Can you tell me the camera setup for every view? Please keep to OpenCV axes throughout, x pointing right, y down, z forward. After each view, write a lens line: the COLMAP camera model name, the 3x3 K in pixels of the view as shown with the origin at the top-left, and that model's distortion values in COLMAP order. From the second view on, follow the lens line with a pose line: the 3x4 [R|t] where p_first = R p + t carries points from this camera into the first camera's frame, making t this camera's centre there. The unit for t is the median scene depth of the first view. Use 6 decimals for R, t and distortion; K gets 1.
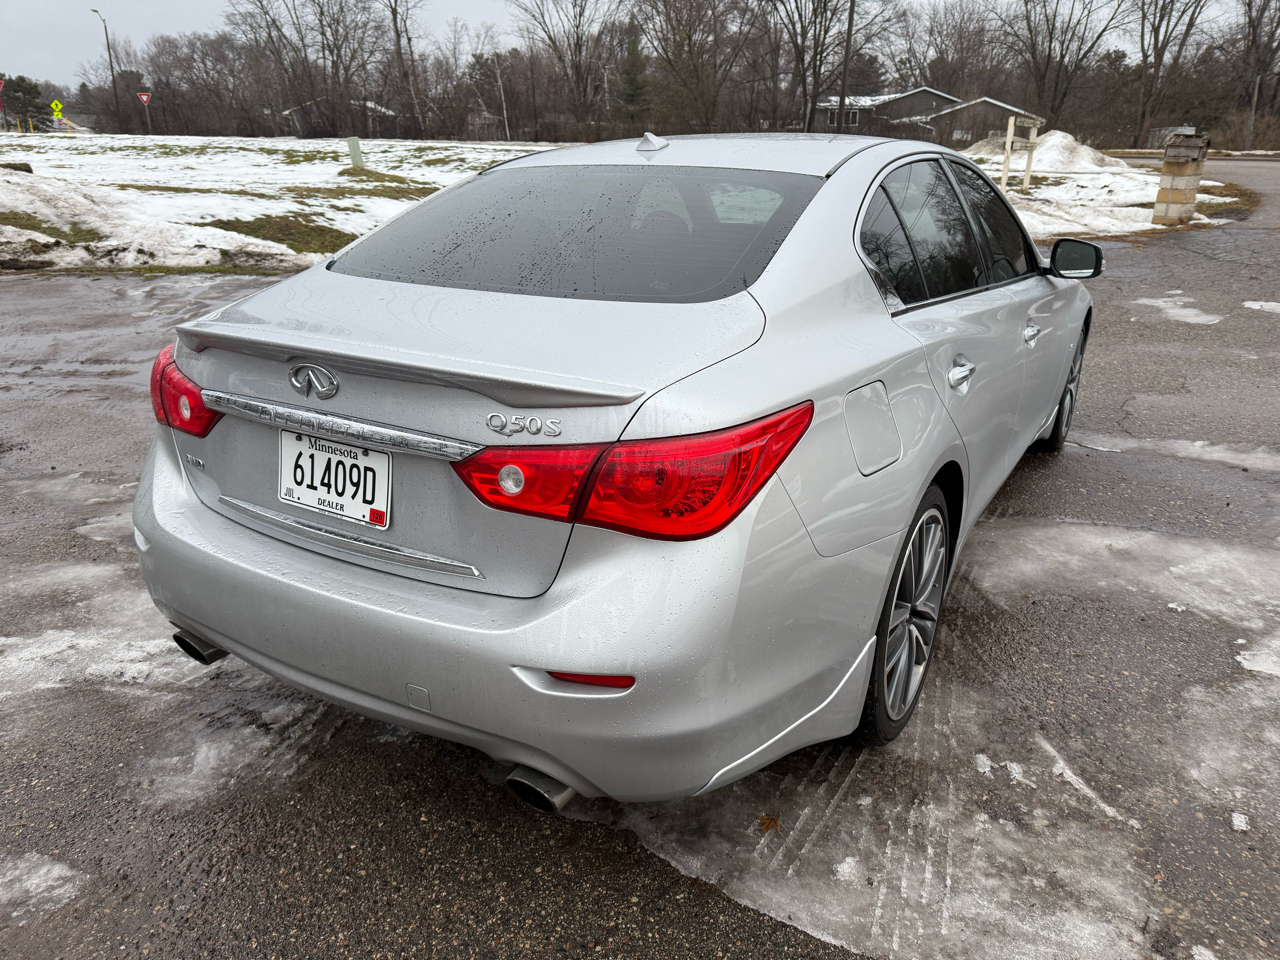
lens RADIAL K [[934.6, 0, 640.0], [0, 934.6, 480.0], [0, 0, 1]] dist [0.001001, -0.006143]
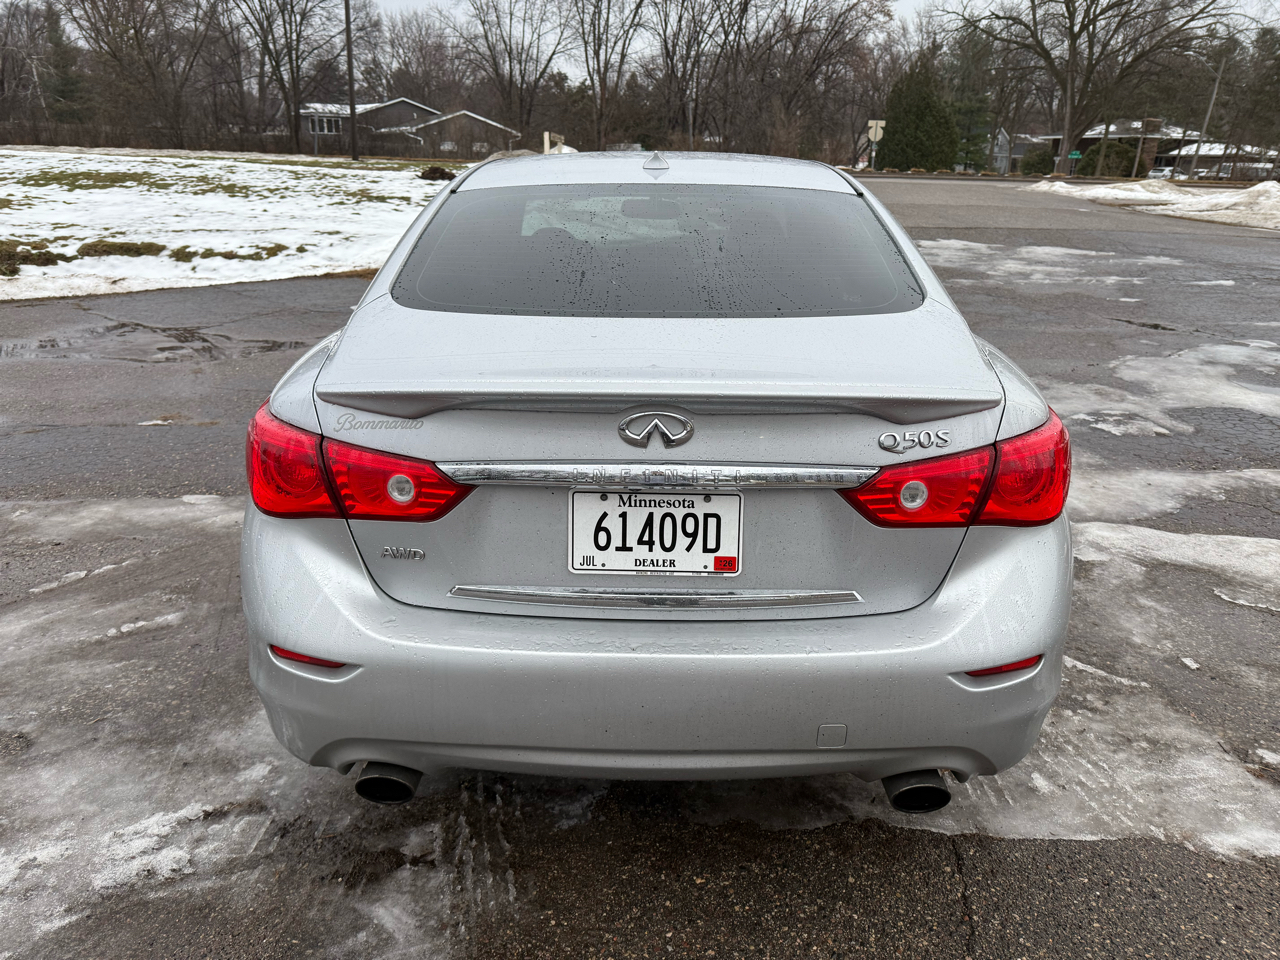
lens RADIAL K [[934.7, 0, 640.0], [0, 934.7, 480.0], [0, 0, 1]] dist [0.006520, -0.012073]
pose [[0.853302, -0.156238, 0.497460, -0.751231], [0.160589, 0.986424, 0.034347, -0.083098], [-0.496072, 0.050578, 0.866807, 0.215242]]
